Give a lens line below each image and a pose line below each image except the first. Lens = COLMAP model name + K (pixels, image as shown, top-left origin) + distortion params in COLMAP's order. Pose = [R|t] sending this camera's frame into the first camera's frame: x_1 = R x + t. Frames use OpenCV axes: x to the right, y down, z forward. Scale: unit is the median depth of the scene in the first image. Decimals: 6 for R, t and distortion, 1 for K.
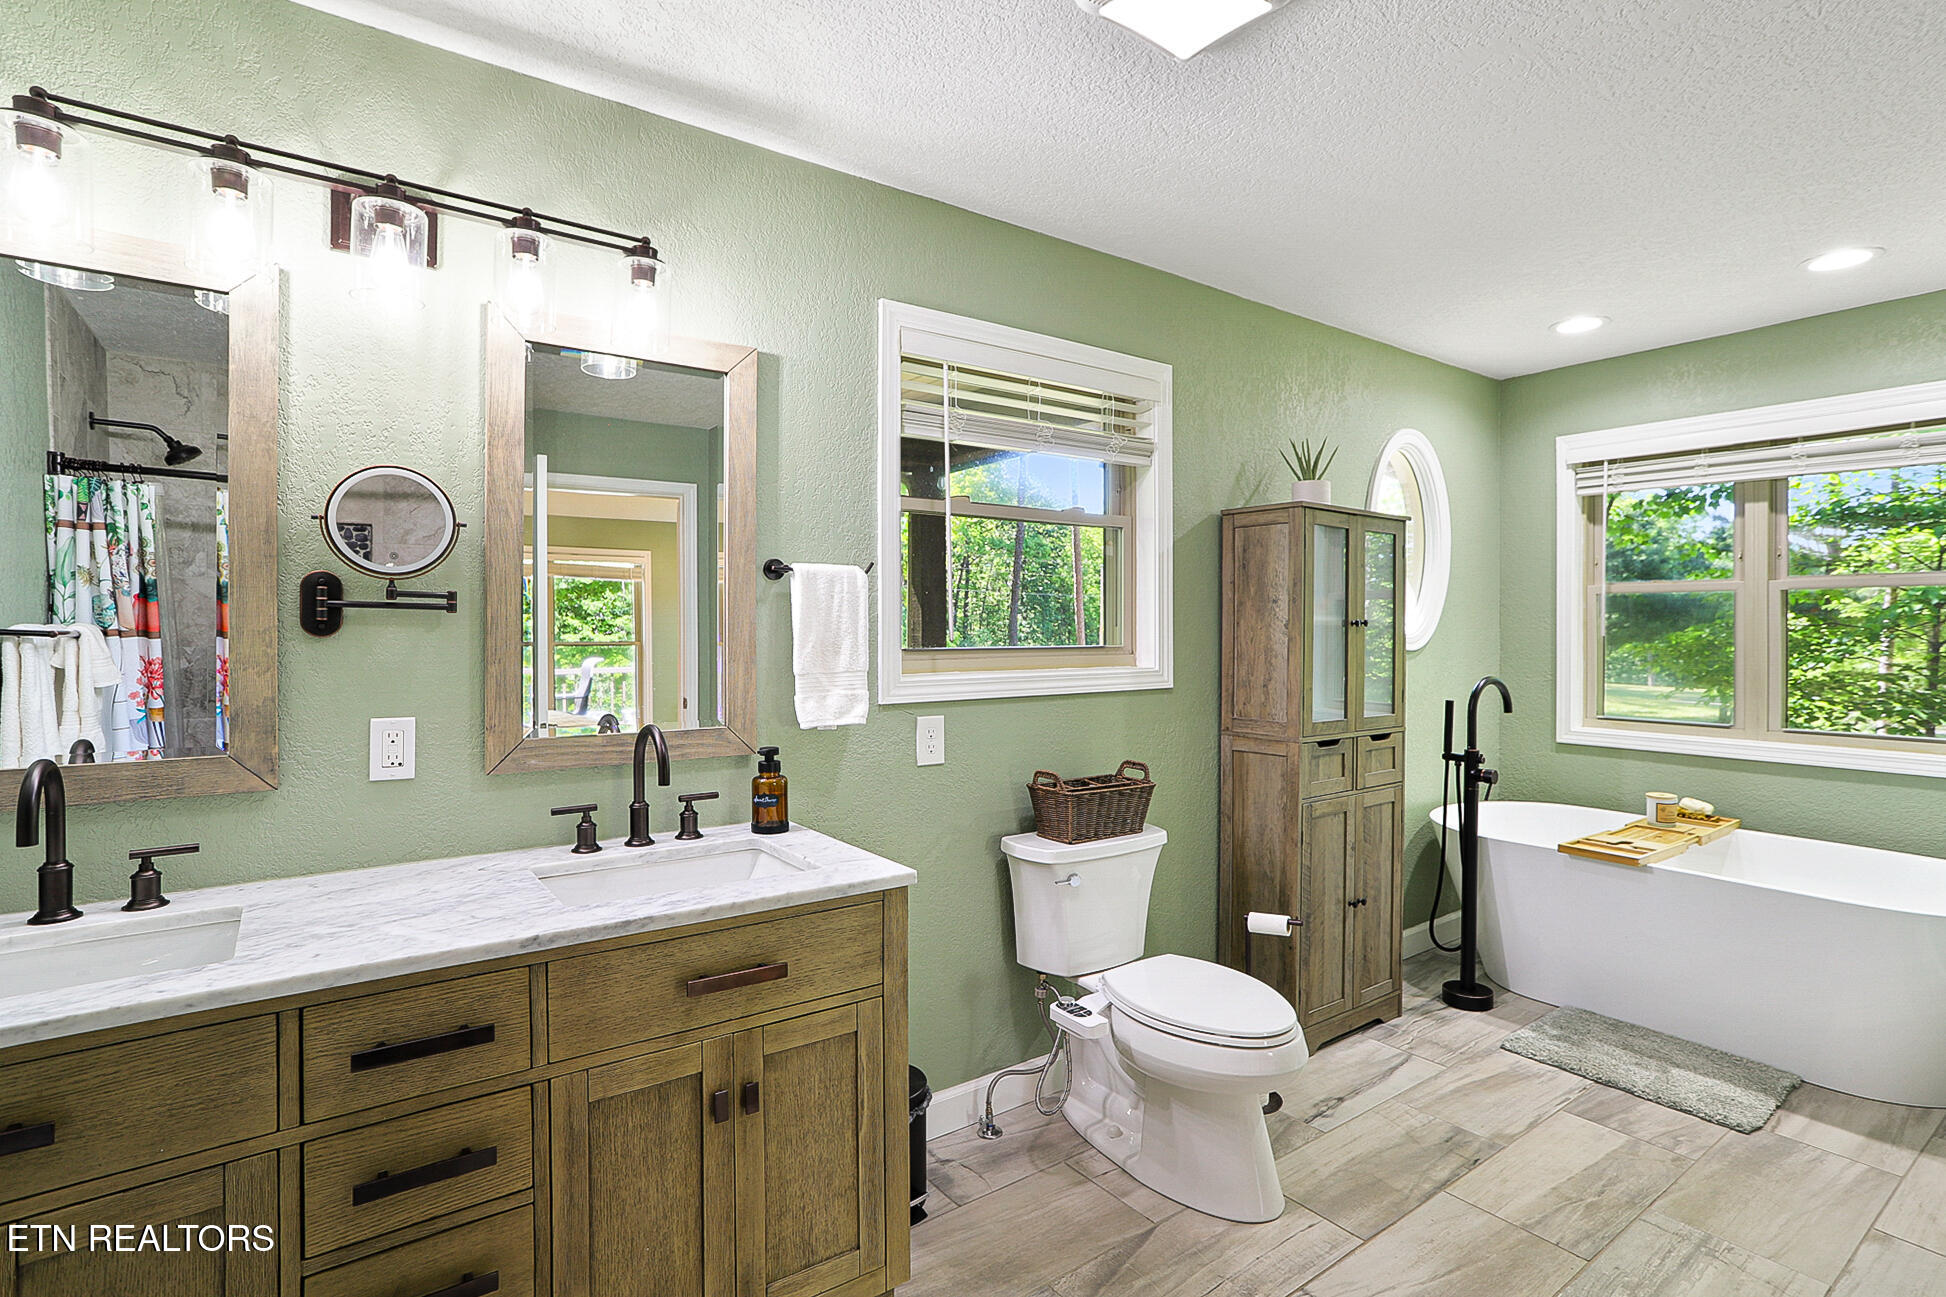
lens RADIAL K [[969.7, 0, 973.3], [0, 969.7, 643.9], [0, 0, 1]] dist [-0.047073, 0.024209]
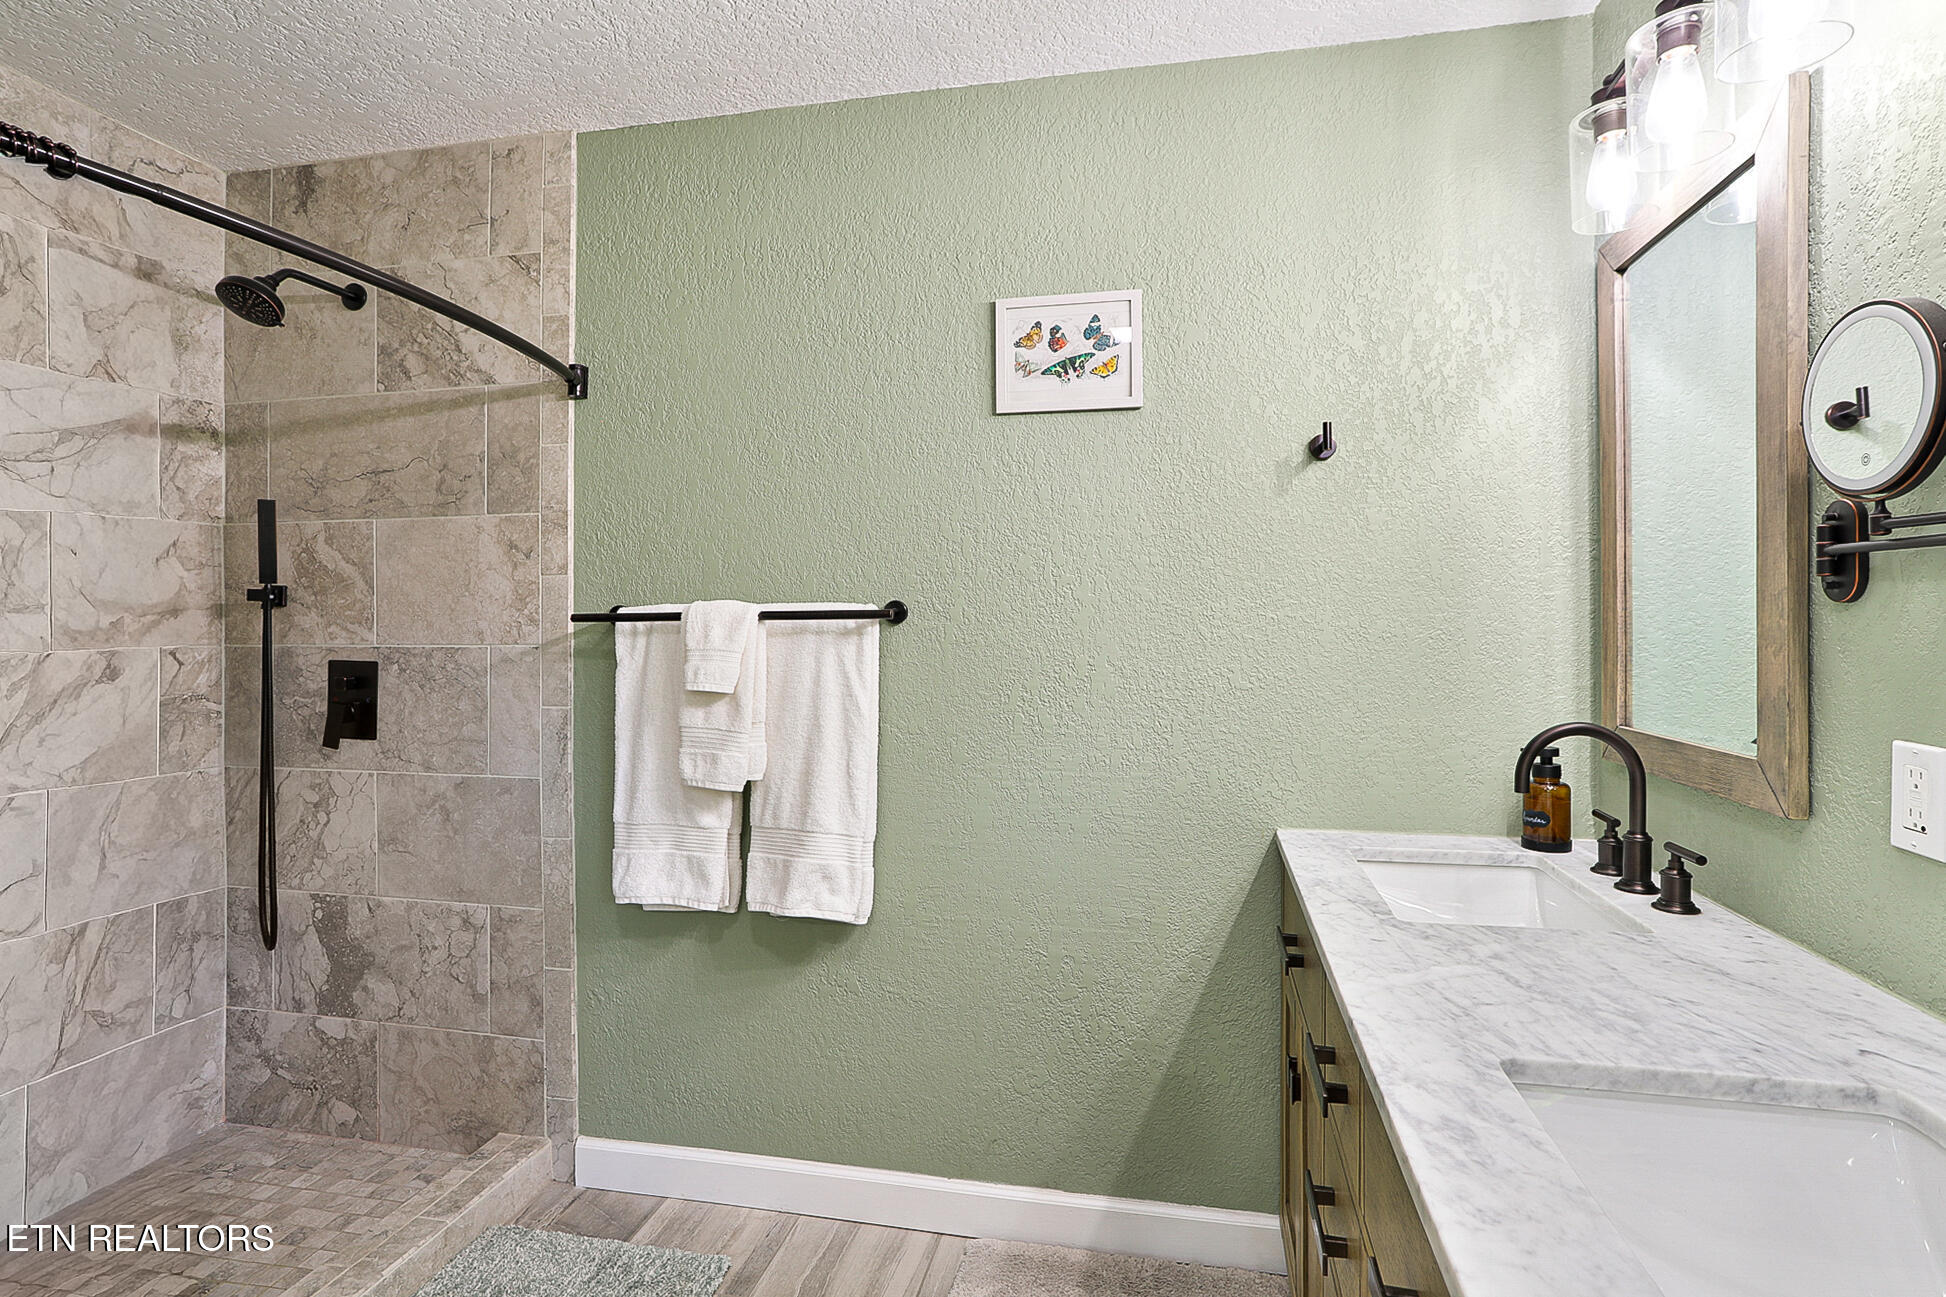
lens RADIAL K [[969.7, 0, 972.8], [0, 969.7, 632.0], [0, 0, 1]] dist [-0.047073, 0.024209]
pose [[-0.747917, 0.014773, -0.663627, 0.216826], [-0.000358, 0.999743, 0.022660, -0.001078], [0.663792, 0.017185, -0.747720, 1.288467]]
